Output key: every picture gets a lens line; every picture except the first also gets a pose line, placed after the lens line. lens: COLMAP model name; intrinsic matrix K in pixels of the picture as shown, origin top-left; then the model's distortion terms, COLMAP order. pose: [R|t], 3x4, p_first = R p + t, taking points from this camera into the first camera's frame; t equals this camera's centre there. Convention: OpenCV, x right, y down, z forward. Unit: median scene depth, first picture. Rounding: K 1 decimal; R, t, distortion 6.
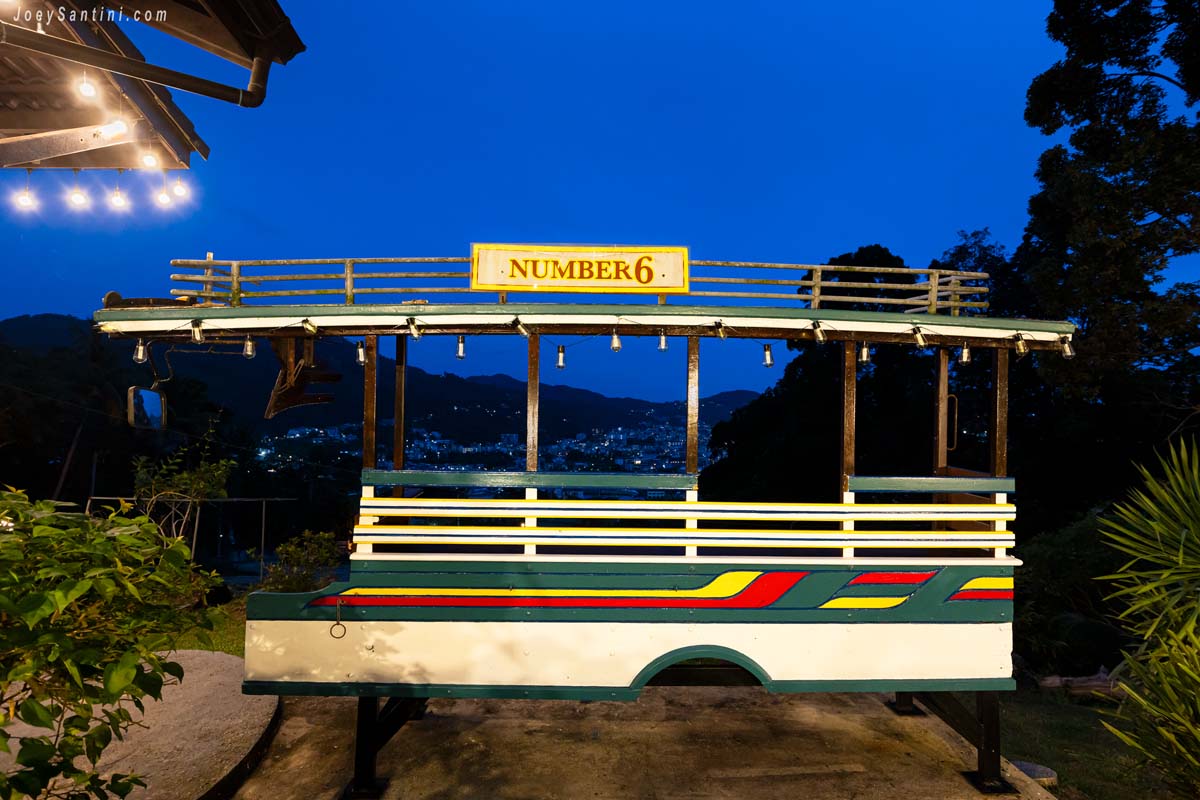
lens RADIAL K [[614.0, 0, 596.8], [0, 614.0, 392.2], [0, 0, 1]] dist [-0.000361, 0.000527]
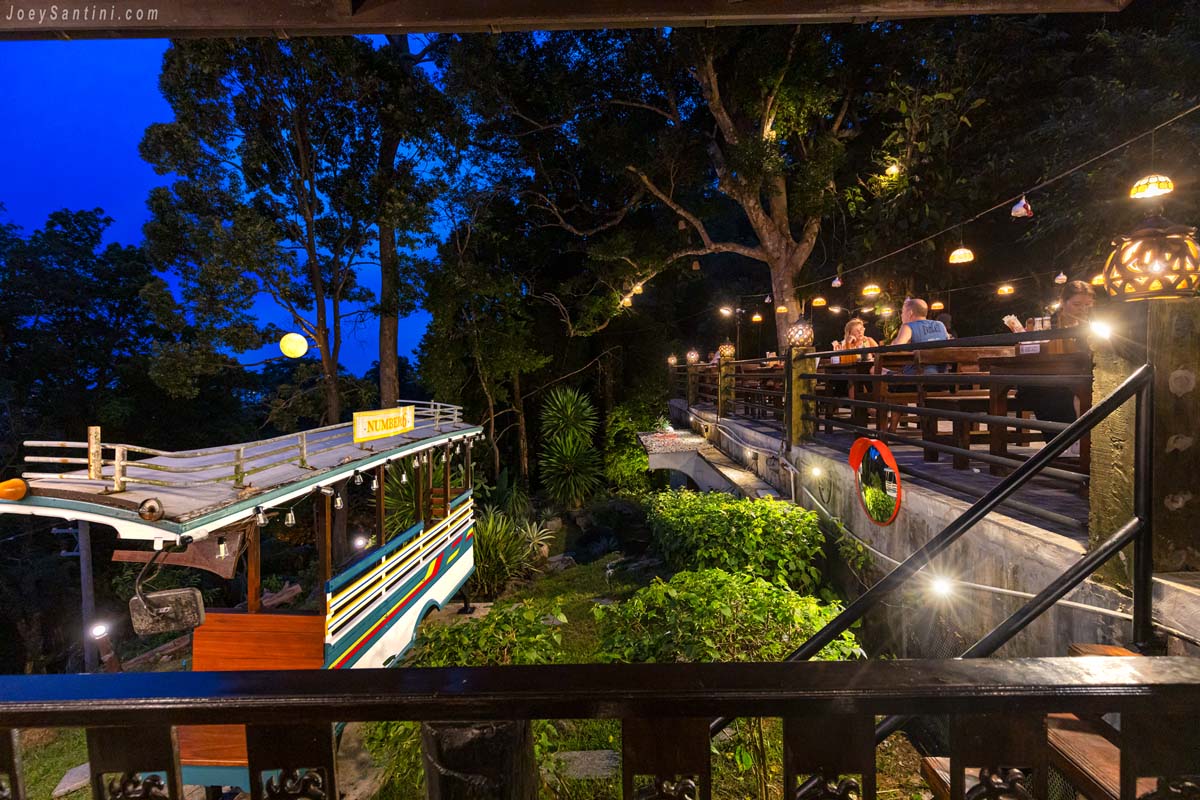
lens RADIAL K [[537.8, 0, 604.6], [0, 537.8, 396.5], [0, 0, 1]] dist [0.003354, -0.001593]
pose [[0.094107, -0.043574, 0.994608, -0.242622], [-0.012503, 0.998911, 0.044945, -0.057659], [-0.995484, -0.016665, 0.093460, 0.041914]]
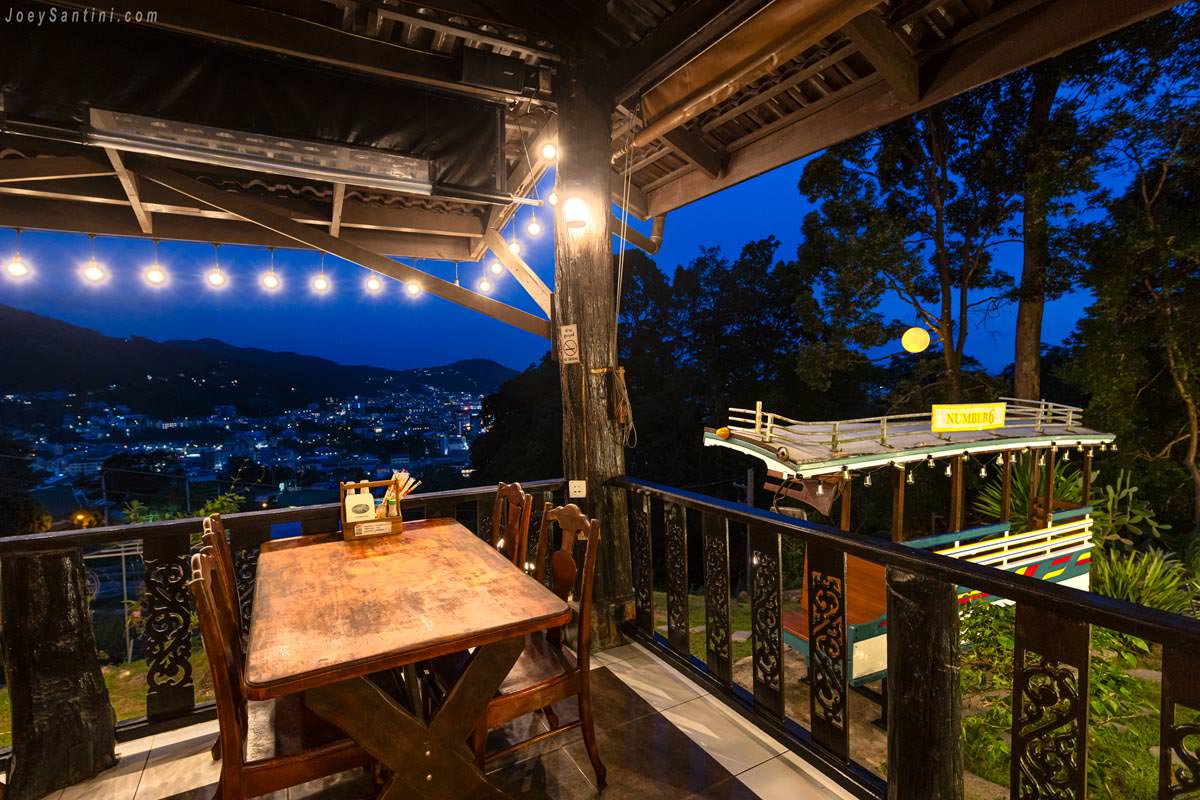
lens RADIAL K [[576.2, 0, 599.8], [0, 576.2, 398.4], [0, 0, 1]] dist [-0.000472, -0.000103]
pose [[0.903338, -0.022113, 0.428359, -0.285460], [-0.006429, 0.997860, 0.065070, -0.059103], [-0.428882, -0.061534, 0.901263, -0.008487]]
